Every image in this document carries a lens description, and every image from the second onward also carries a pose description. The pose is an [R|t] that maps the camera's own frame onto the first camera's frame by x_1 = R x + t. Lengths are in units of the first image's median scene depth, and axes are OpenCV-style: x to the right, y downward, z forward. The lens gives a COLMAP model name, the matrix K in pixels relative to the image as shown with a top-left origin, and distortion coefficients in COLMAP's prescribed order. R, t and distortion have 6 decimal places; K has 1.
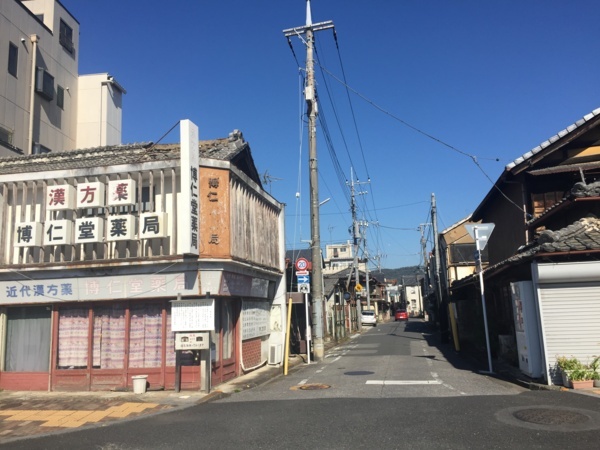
lens RADIAL K [[514.0, 0, 299.9], [0, 514.0, 224.2], [0, 0, 1]] dist [-0.013147, -0.008000]
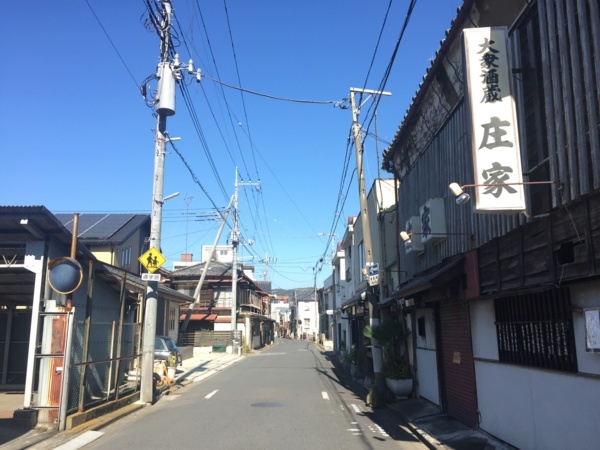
lens RADIAL K [[514.0, 0, 300.0], [0, 514.0, 227.3], [0, 0, 1]] dist [-0.013147, -0.008000]
pose [[0.978258, 0.068716, 0.195678, 0.076588], [-0.063029, 0.997393, -0.035147, 0.057582], [-0.197583, 0.022049, 0.980038, 0.363309]]
